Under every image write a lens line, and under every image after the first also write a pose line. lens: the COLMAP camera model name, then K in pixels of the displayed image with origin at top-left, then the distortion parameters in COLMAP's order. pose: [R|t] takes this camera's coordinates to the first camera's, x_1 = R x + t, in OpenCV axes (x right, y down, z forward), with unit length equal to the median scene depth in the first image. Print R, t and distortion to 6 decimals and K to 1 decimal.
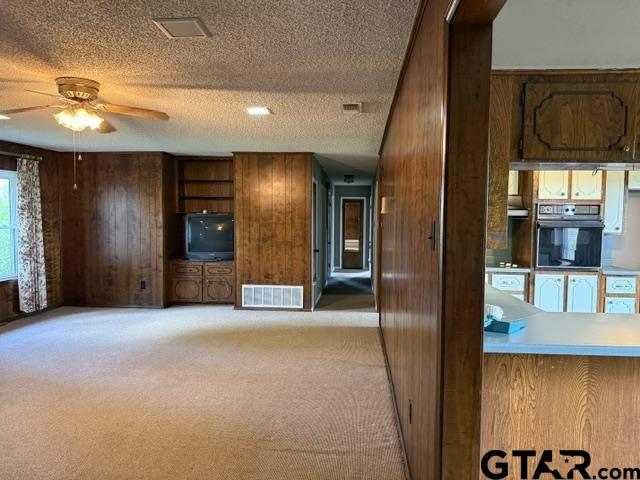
lens RADIAL K [[447.9, 0, 321.5], [0, 447.9, 242.1], [0, 0, 1]] dist [0.058464, -0.059769]
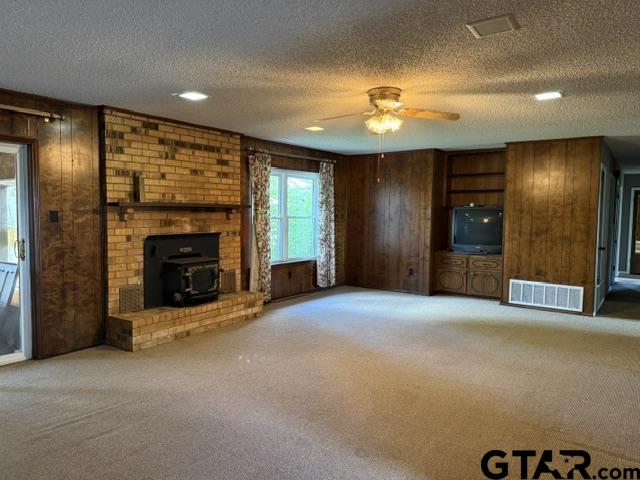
lens RADIAL K [[446.7, 0, 317.9], [0, 446.7, 240.6], [0, 0, 1]] dist [0.075683, -0.107632]
pose [[0.853411, 0.036430, -0.519965, -0.027182], [-0.035009, 0.999308, 0.012555, 0.012961], [0.520062, 0.007489, 0.854096, -0.043942]]
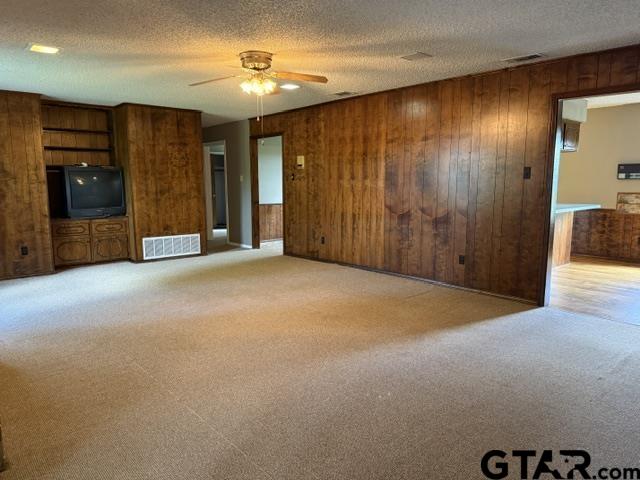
lens RADIAL K [[447.9, 0, 321.5], [0, 447.9, 242.1], [0, 0, 1]] dist [0.058464, -0.059769]
pose [[0.694711, -0.111830, 0.710542, -0.623778], [0.046000, 0.992725, 0.111266, 0.008962], [-0.717816, -0.044613, 0.694802, 0.003226]]
